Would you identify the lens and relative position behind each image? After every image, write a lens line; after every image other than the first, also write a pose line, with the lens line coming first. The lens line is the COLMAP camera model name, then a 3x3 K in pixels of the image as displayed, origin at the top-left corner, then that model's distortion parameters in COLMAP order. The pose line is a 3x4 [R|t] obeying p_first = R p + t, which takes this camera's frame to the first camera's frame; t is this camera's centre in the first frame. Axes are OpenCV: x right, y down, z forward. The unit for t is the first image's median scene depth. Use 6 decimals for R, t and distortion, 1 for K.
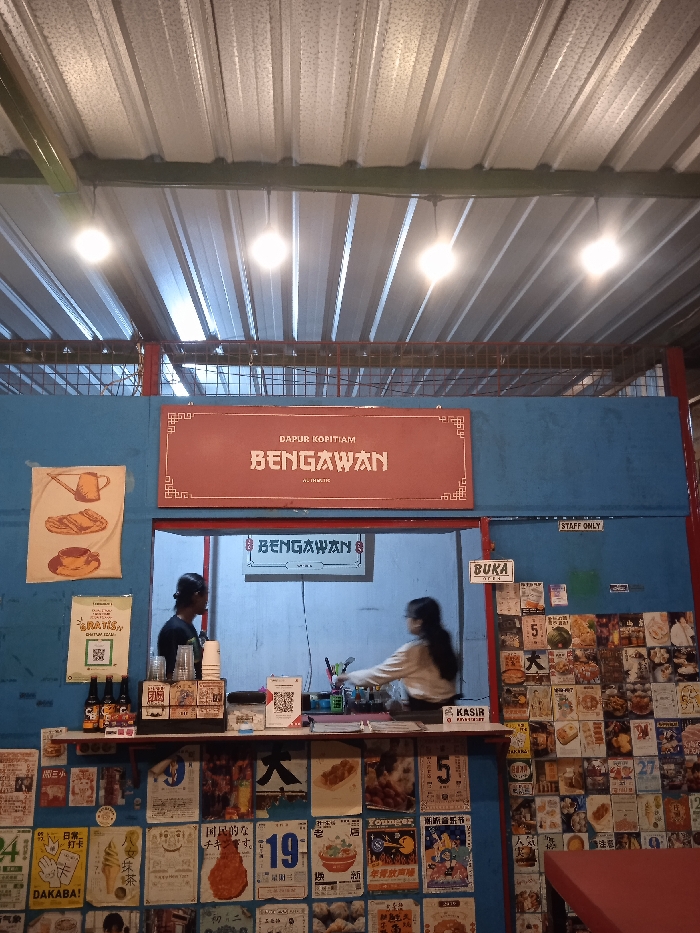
lens RADIAL K [[778.2, 0, 350.2], [0, 778.2, 462.9], [0, 0, 1]] dist [0.032693, -0.050133]
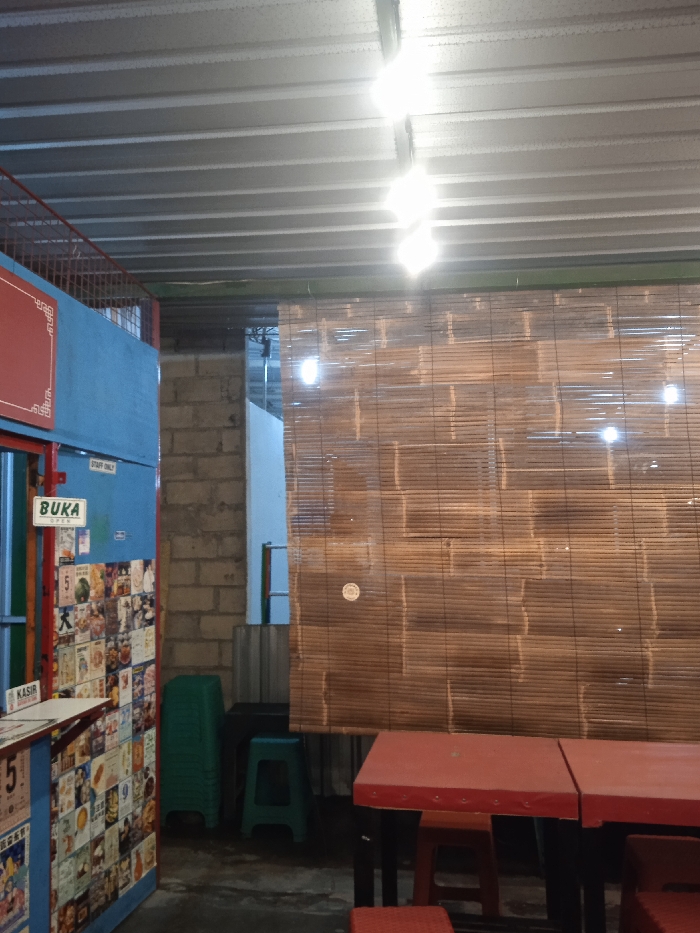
lens RADIAL K [[778.2, 0, 344.9], [0, 778.2, 466.1], [0, 0, 1]] dist [0.032693, -0.050133]
pose [[0.202337, 0.108298, 0.973309, -0.557271], [-0.174277, 0.981985, -0.073034, 0.103786], [-0.963684, -0.154848, 0.217566, 0.568700]]
